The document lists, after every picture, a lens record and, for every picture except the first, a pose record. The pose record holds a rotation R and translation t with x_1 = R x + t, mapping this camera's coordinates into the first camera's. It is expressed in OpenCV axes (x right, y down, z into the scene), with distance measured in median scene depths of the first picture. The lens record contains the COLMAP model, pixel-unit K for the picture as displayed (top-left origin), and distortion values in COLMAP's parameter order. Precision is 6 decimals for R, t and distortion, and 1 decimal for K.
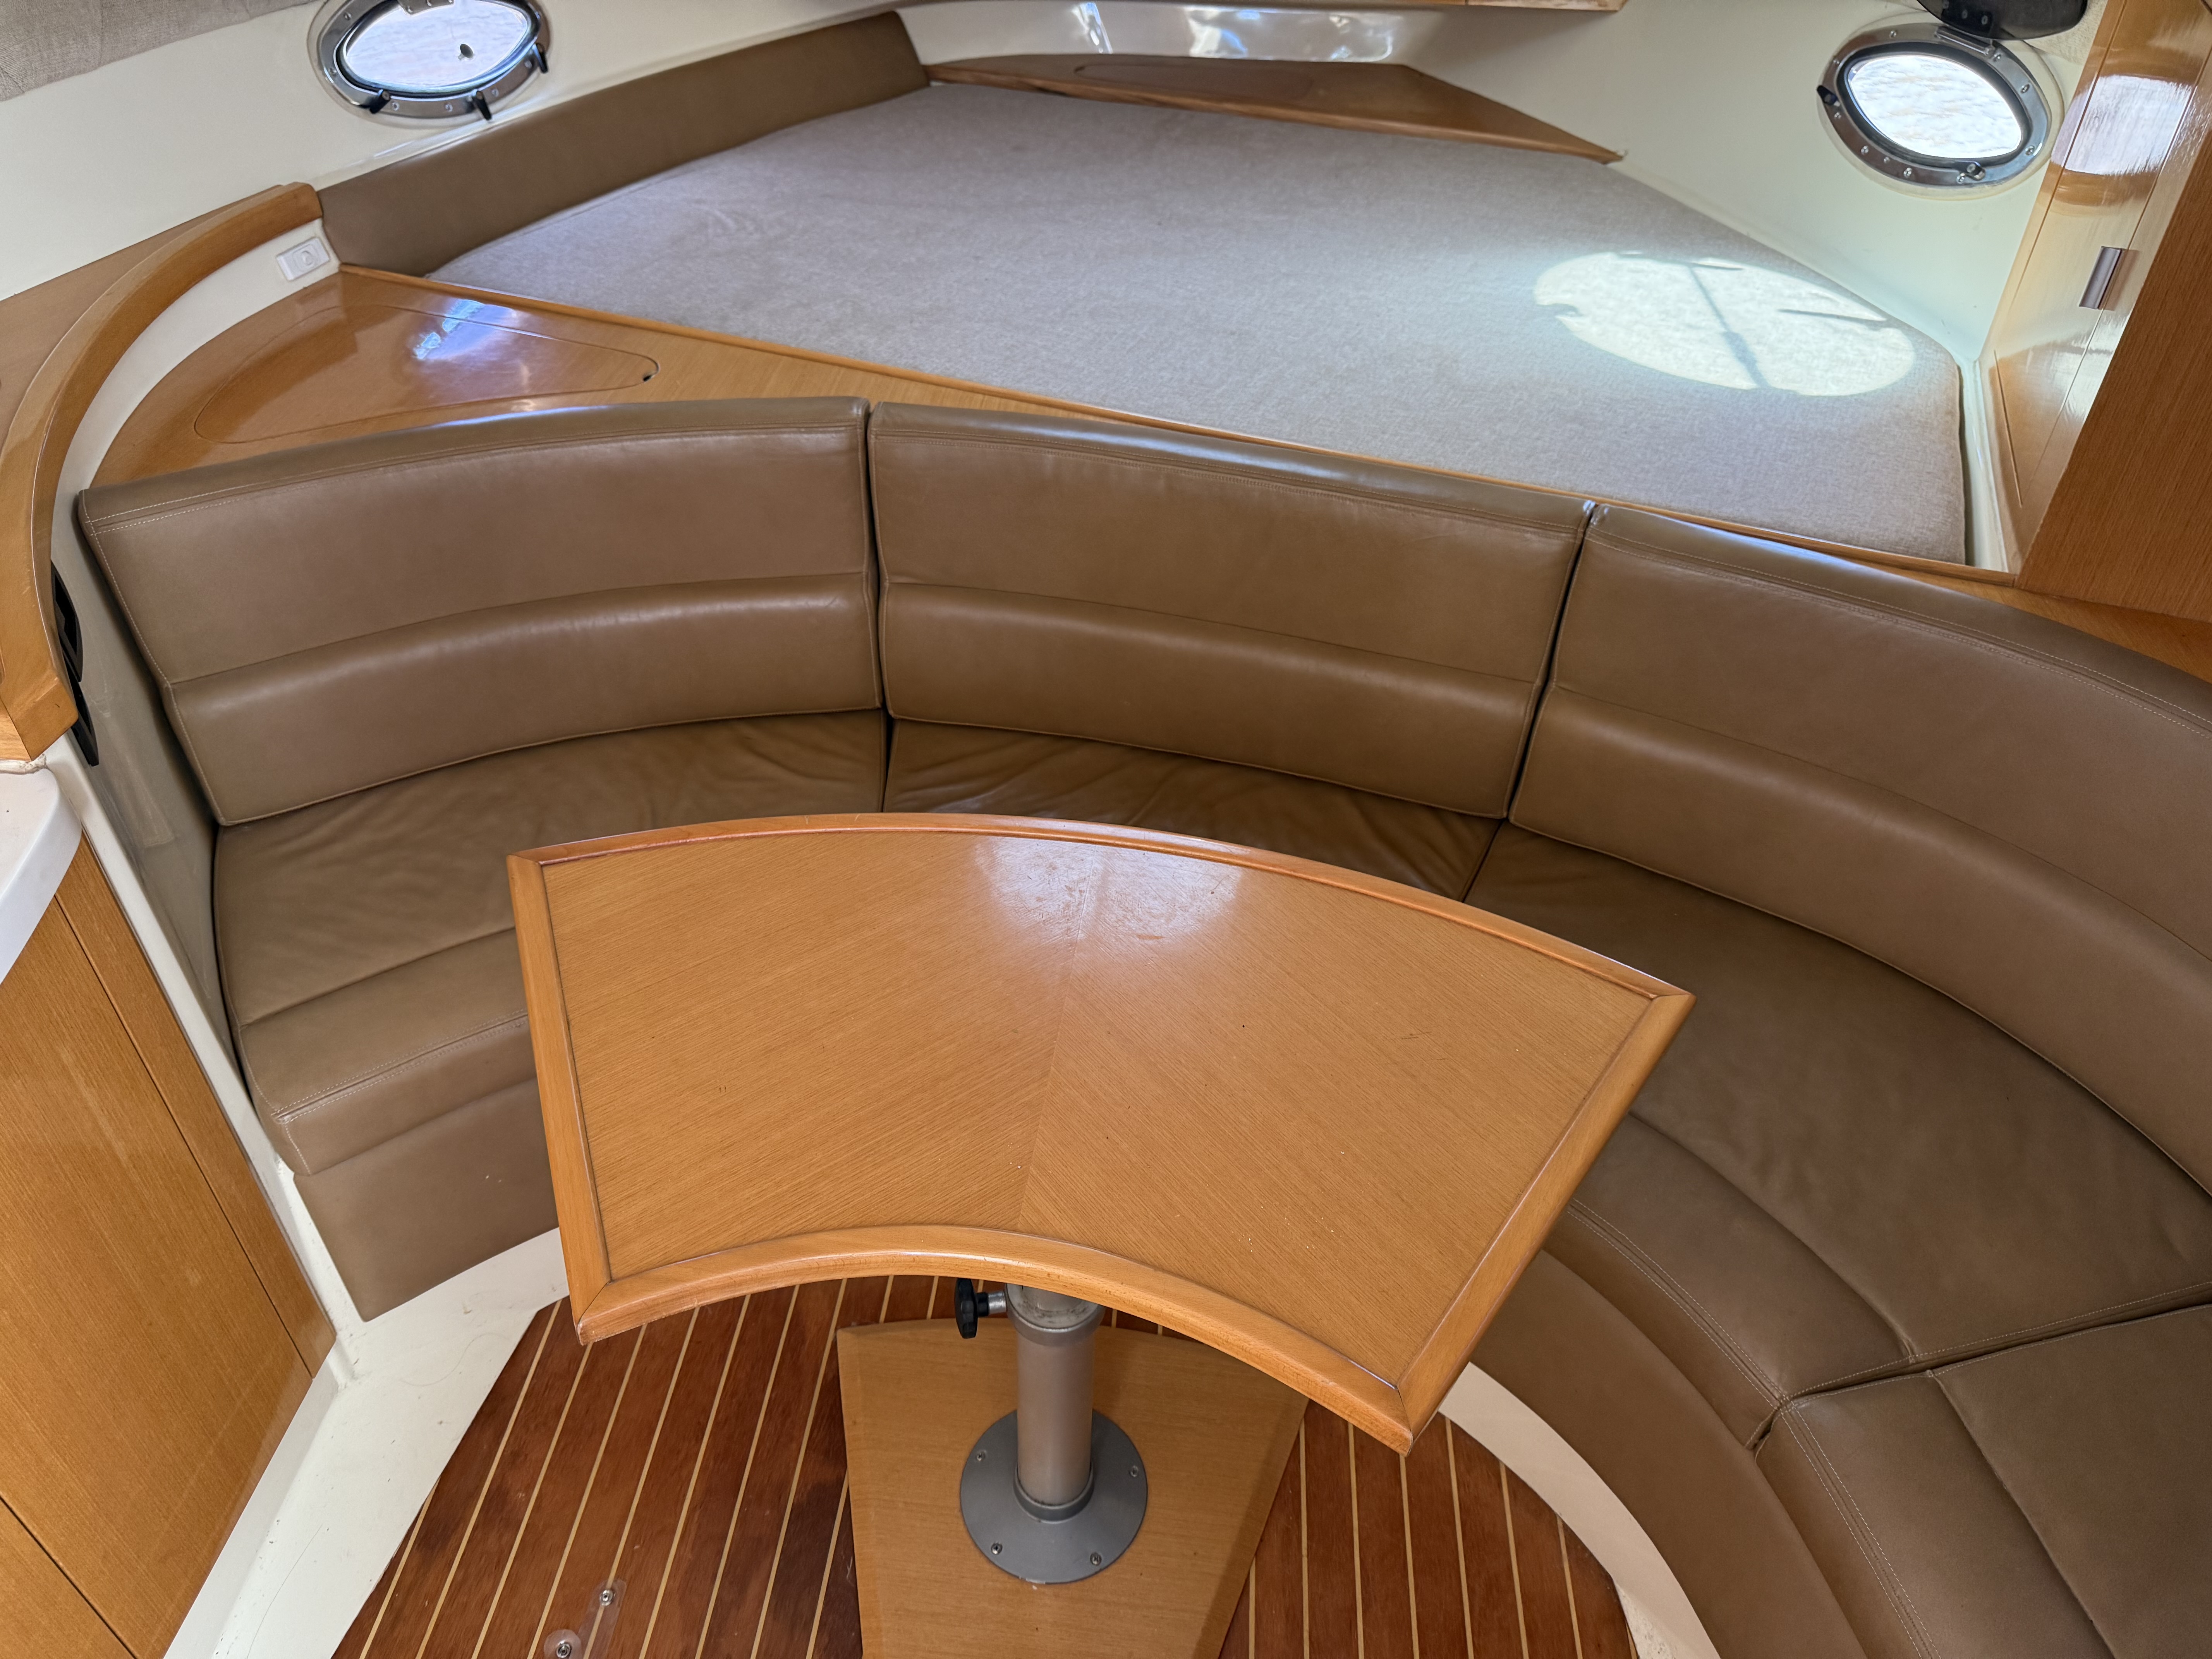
lens RADIAL K [[1567.0, 0, 1087.8], [0, 1567.0, 841.8], [0, 0, 1]] dist [0.017374, -0.032557]
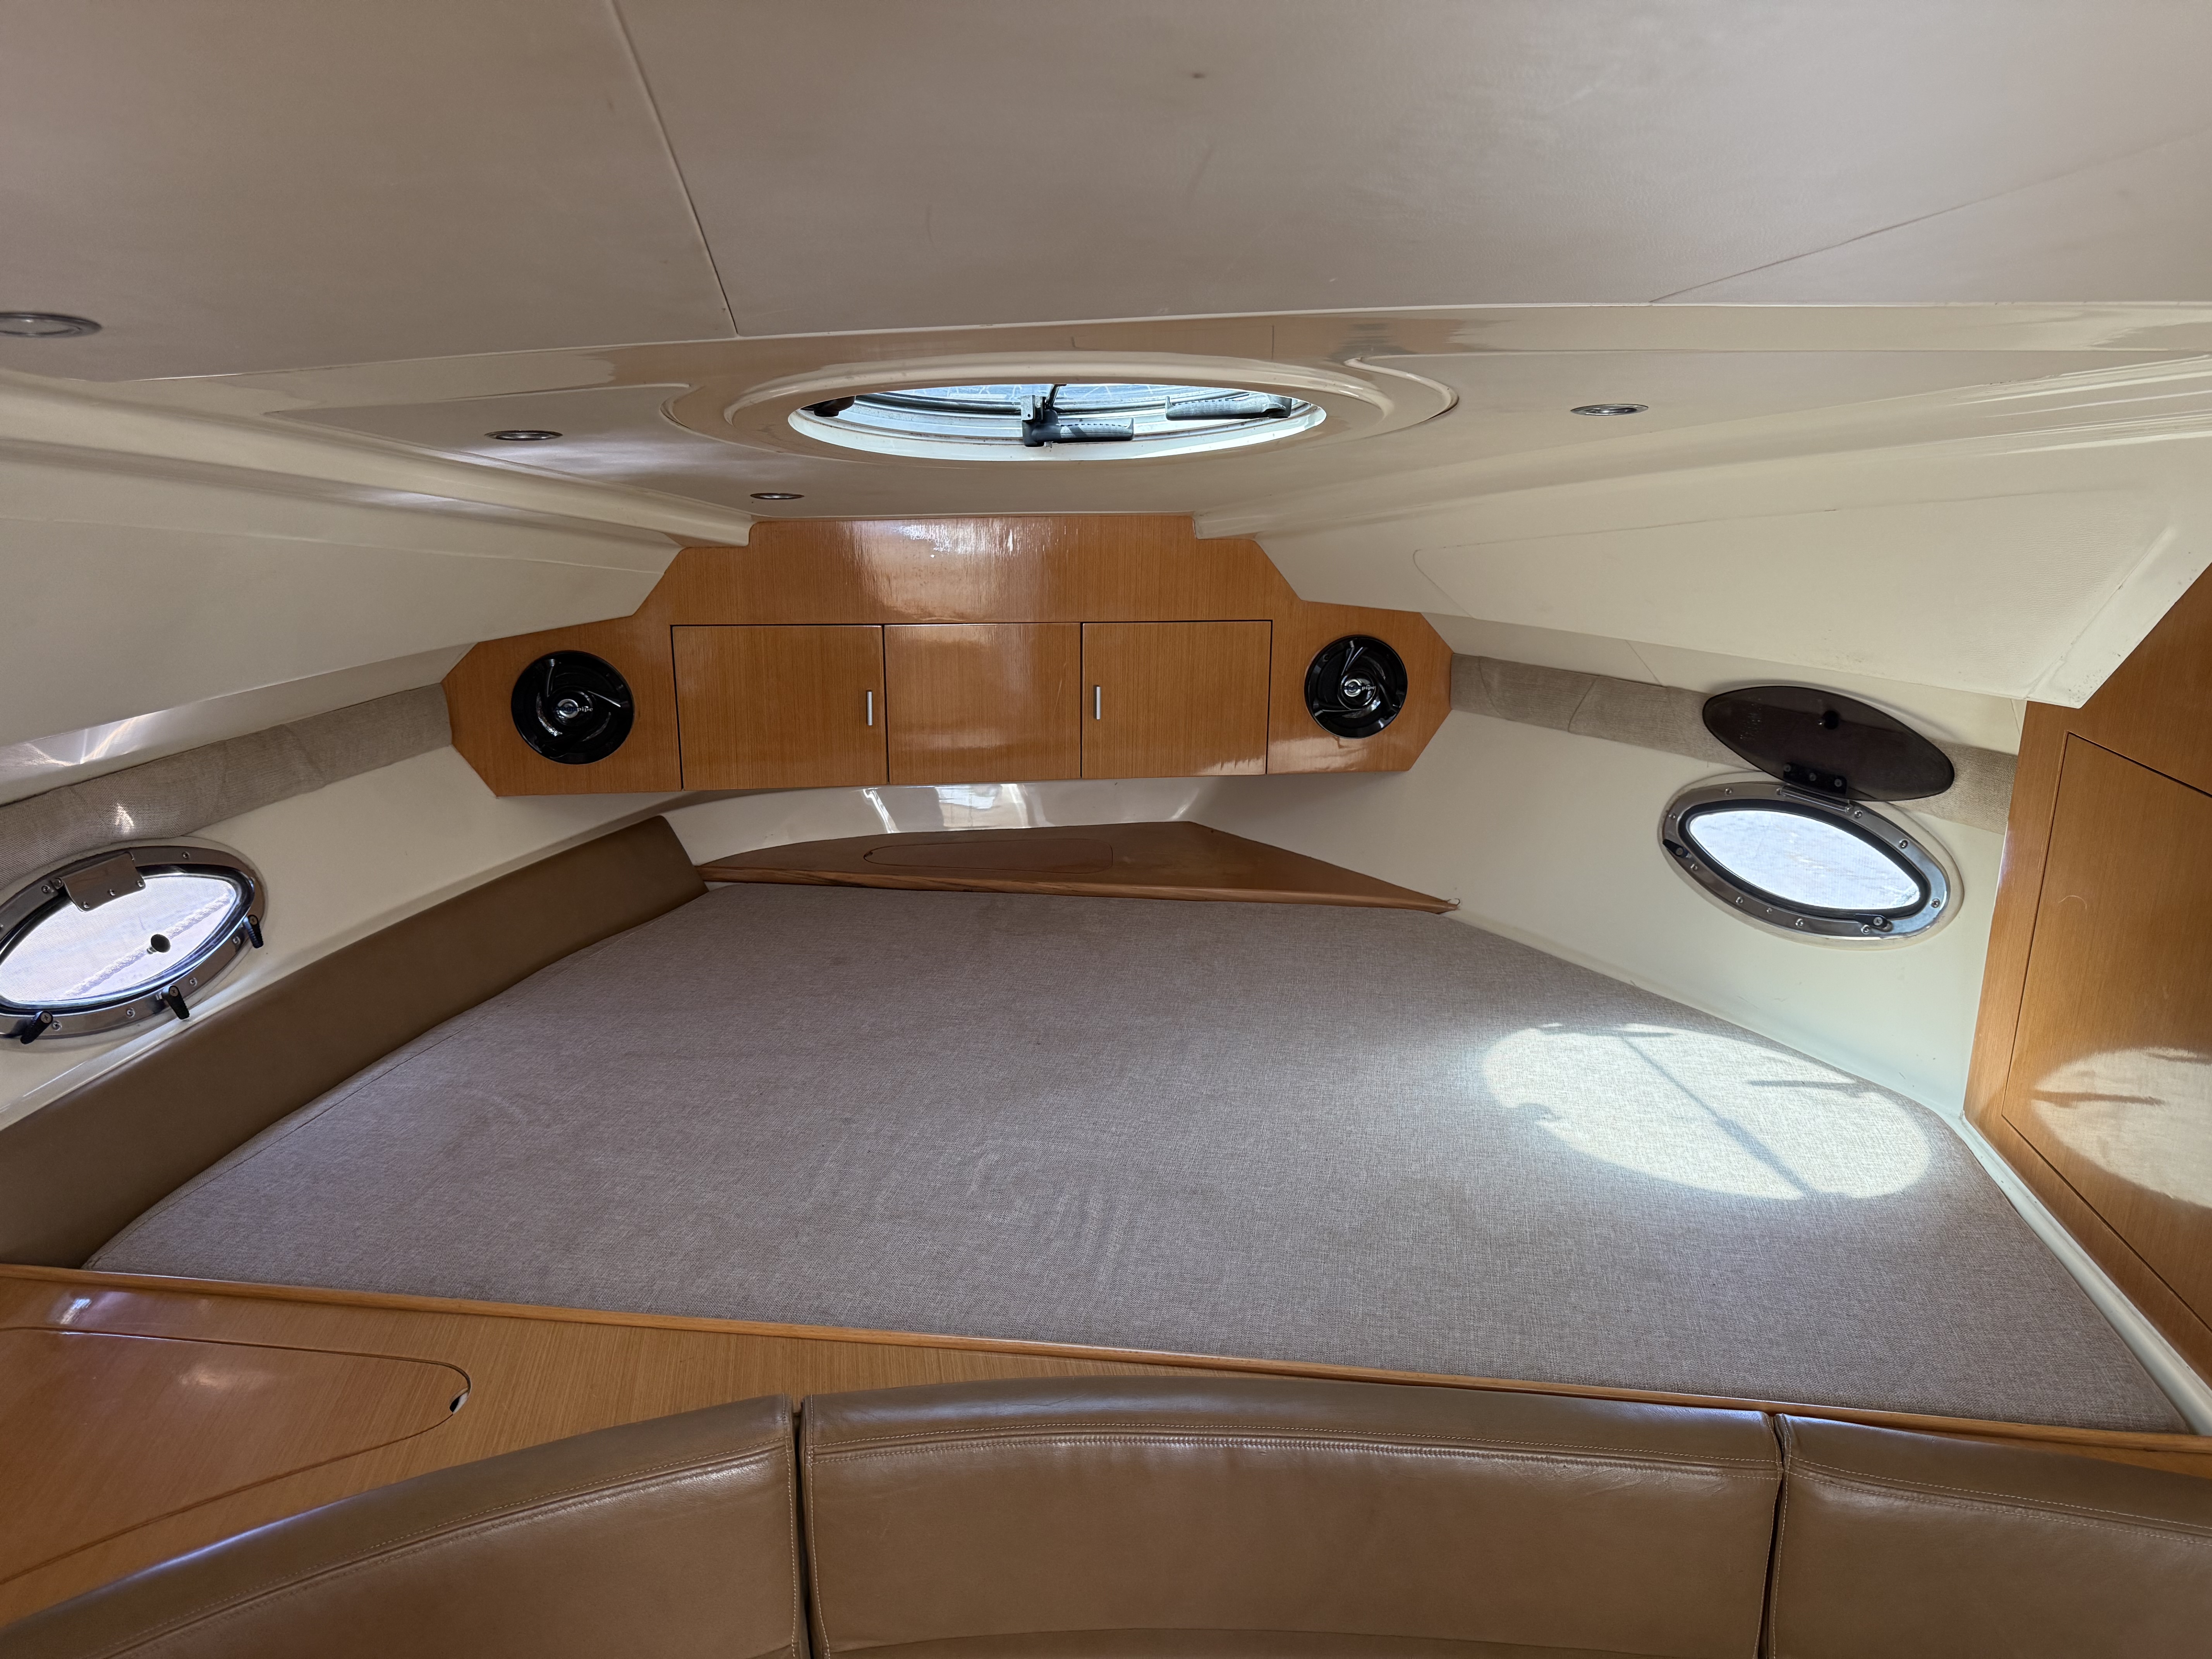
lens RADIAL K [[1550.3, 0, 1135.2], [0, 1550.3, 842.7], [0, 0, 1]] dist [0.048941, -0.089808]
pose [[0.963934, -0.083950, 0.252553, -0.131528], [0.175254, 0.914381, -0.364956, -0.201762], [-0.200292, 0.396054, 0.896116, 0.198310]]
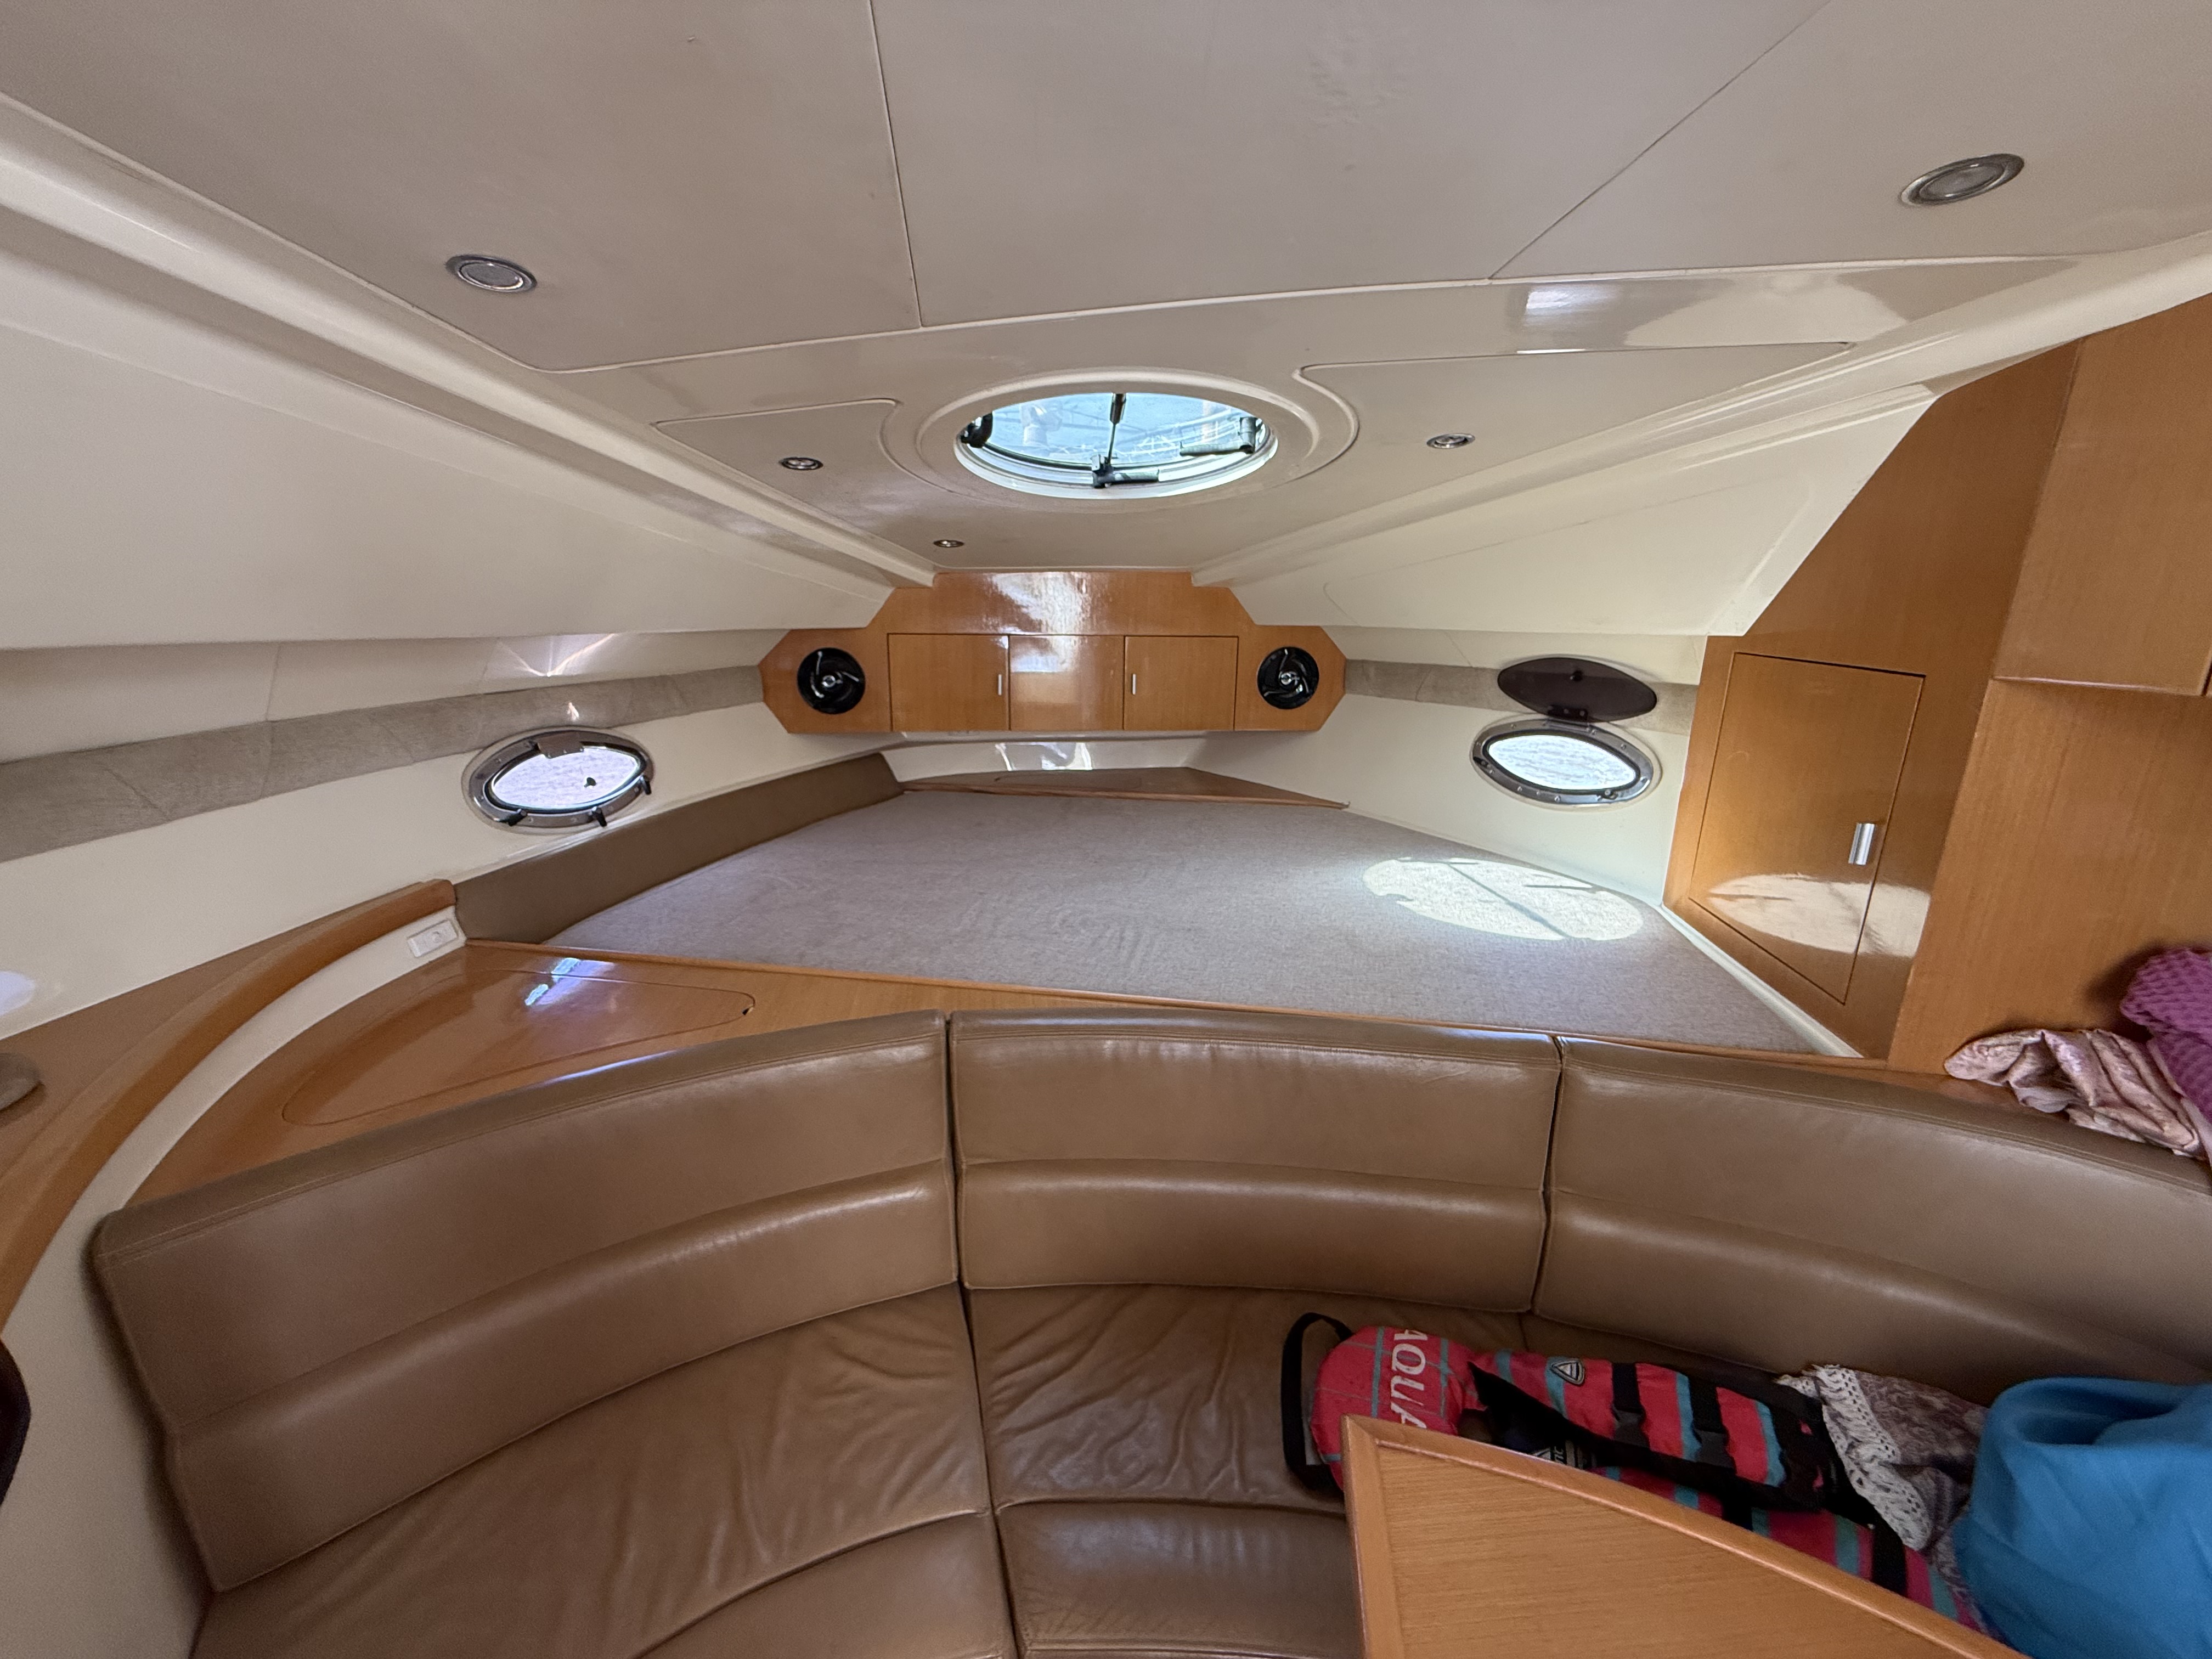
lens RADIAL K [[884.7, 0, 1106.0], [0, 884.7, 829.5], [0, 0, 1]] dist [-0.004923, -0.000188]
pose [[0.976796, -0.064482, 0.204232, -0.132852], [0.141543, 0.910021, -0.389651, -0.114511], [-0.160730, 0.409517, 0.898032, 0.284901]]
